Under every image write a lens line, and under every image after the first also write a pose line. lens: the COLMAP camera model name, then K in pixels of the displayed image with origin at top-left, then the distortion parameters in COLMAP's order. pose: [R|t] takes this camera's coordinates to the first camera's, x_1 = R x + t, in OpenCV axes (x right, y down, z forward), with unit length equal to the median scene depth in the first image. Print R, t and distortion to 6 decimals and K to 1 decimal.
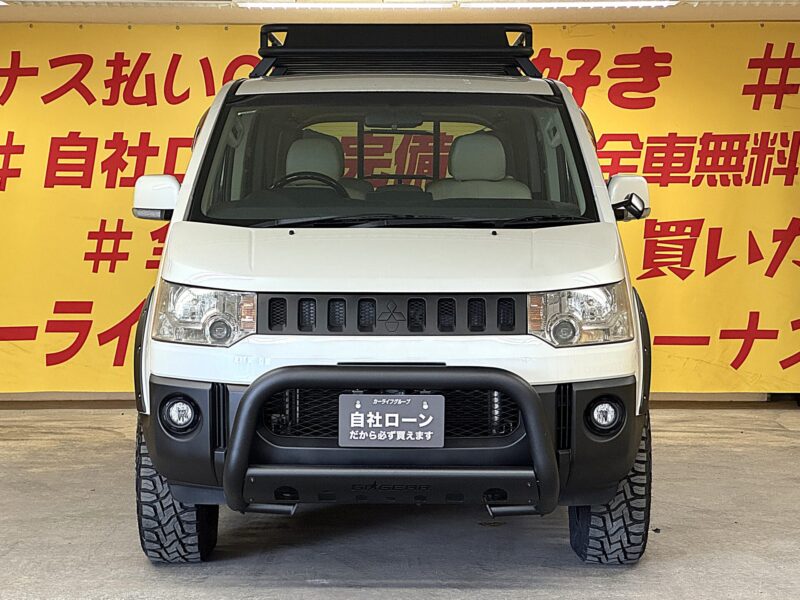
lens RADIAL K [[1821.9, 0, 400.0], [0, 1821.9, 300.0], [0, 0, 1]] dist [0.078398, -0.097174]
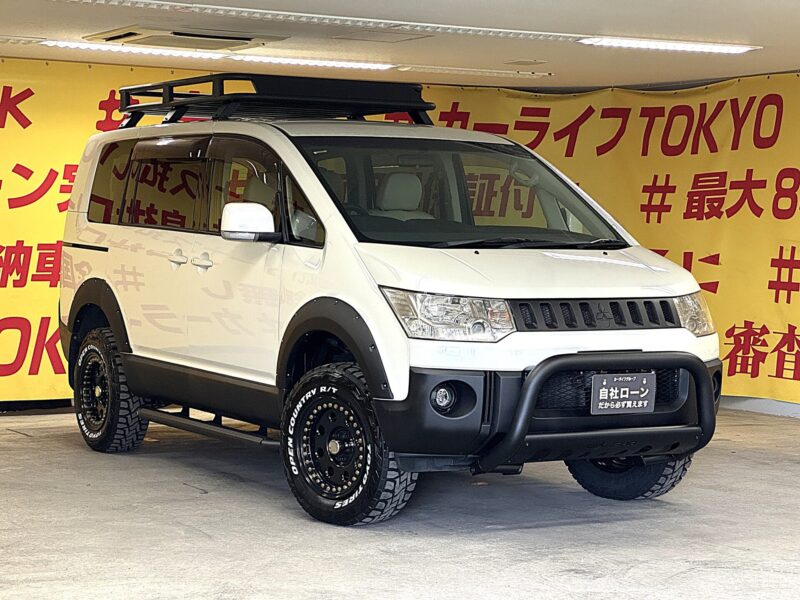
lens RADIAL K [[1821.9, 0, 400.0], [0, 1821.9, 300.0], [0, 0, 1]] dist [0.078398, -0.097174]
pose [[0.856649, -0.012053, 0.515758, -0.833538], [0.016908, 0.999846, -0.004717, 0.001239], [-0.515622, 0.012761, 0.856721, -0.061703]]
